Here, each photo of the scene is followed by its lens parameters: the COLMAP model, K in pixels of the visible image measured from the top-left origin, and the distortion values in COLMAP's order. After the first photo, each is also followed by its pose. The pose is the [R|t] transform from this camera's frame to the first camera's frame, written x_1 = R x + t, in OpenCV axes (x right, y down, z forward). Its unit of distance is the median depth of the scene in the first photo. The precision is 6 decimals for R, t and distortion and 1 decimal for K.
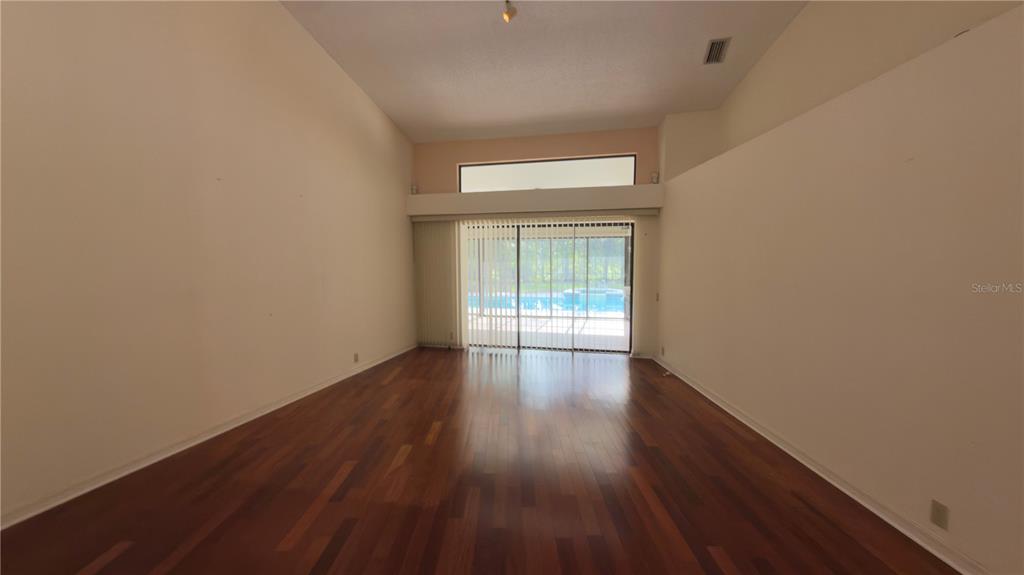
lens RADIAL K [[408.3, 0, 512.0], [0, 408.3, 287.5], [0, 0, 1]] dist [-0.000538, -0.000634]
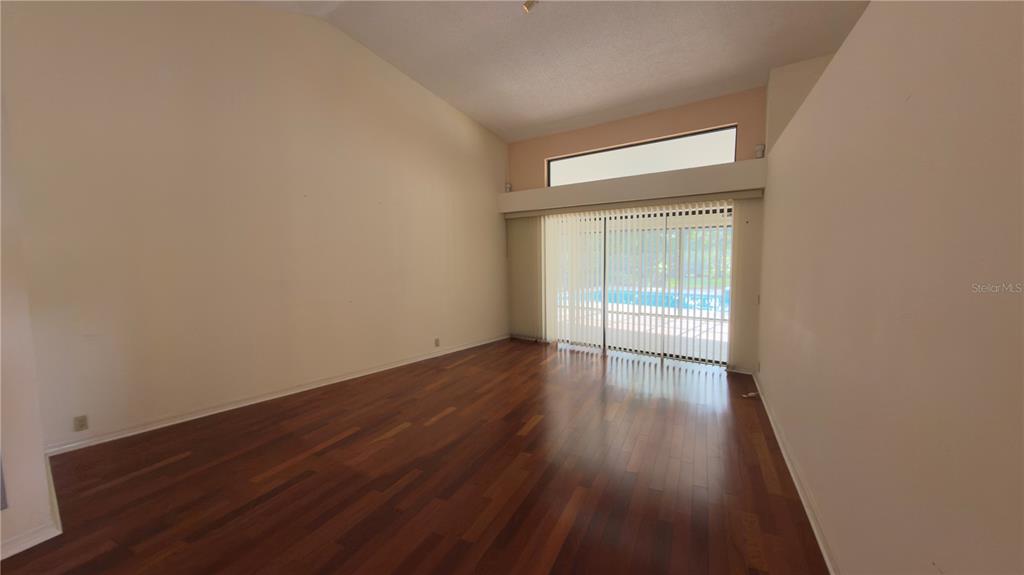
lens RADIAL K [[408.3, 0, 512.0], [0, 408.3, 287.5], [0, 0, 1]] dist [-0.000538, -0.000634]
pose [[0.902840, 0.027301, -0.429108, 0.232343], [-0.019375, 0.999552, 0.022829, -0.008452], [0.429539, -0.012297, 0.902965, 0.055997]]
